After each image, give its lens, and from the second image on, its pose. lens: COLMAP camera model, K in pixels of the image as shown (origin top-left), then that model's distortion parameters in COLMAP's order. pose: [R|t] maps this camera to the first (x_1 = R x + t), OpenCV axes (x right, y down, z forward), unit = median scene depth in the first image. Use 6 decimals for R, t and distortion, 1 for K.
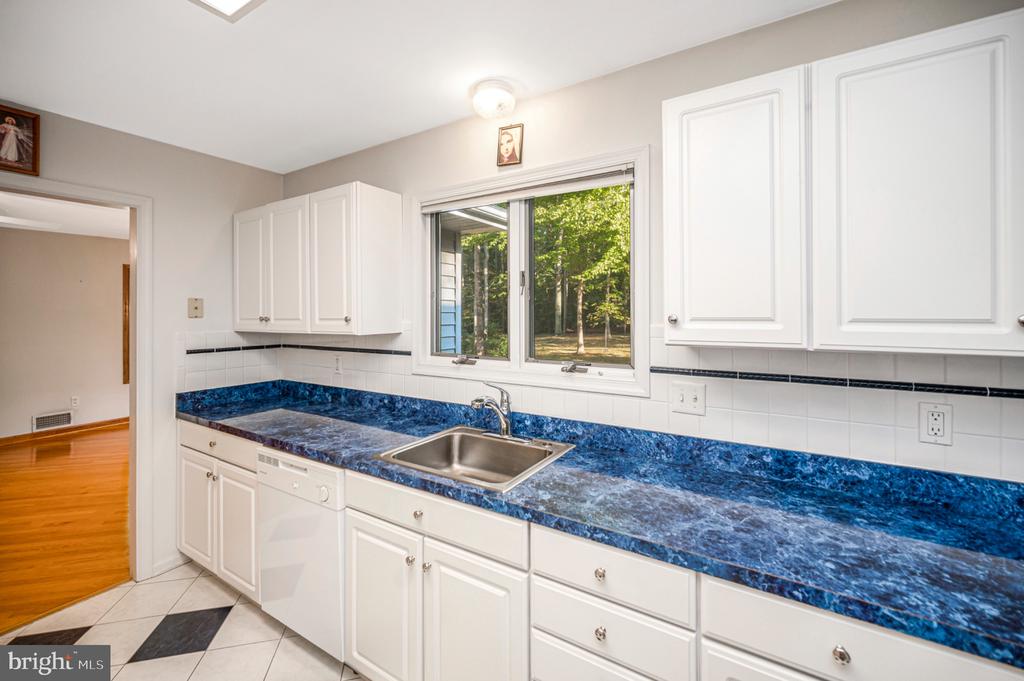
lens RADIAL K [[422.7, 0, 525.5], [0, 422.7, 314.5], [0, 0, 1]] dist [-0.000780, 0.000716]
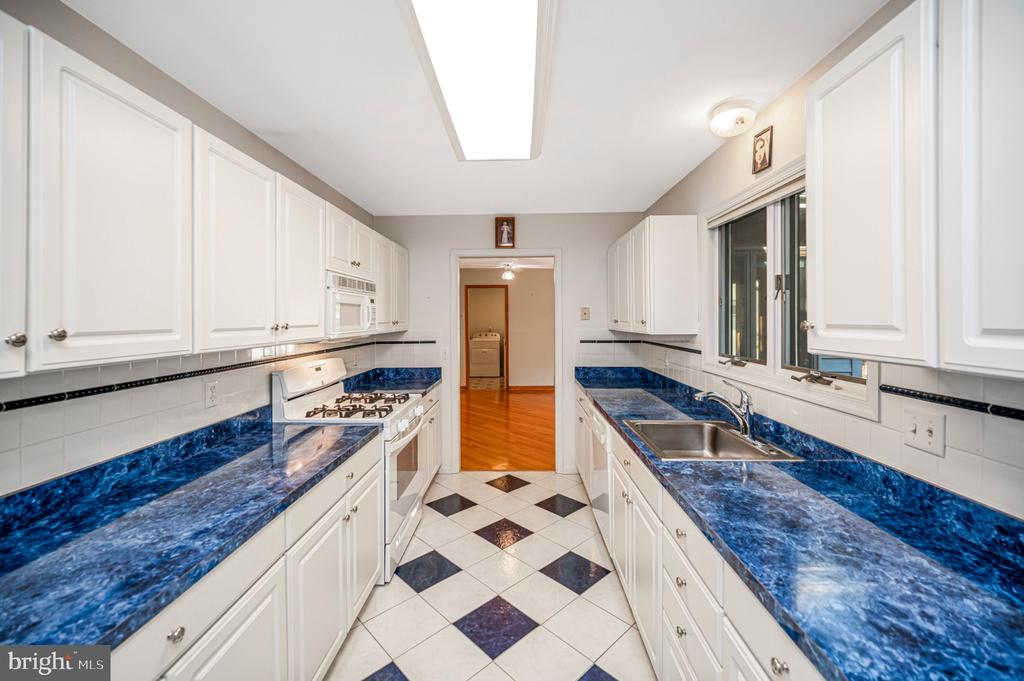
lens RADIAL K [[422.7, 0, 527.6], [0, 422.7, 319.8], [0, 0, 1]] dist [-0.000780, 0.000716]
pose [[0.530713, 0.006668, -0.847525, 0.534444], [-0.000848, 0.999973, 0.007337, -0.005184], [0.847551, -0.003175, 0.530704, -0.007502]]
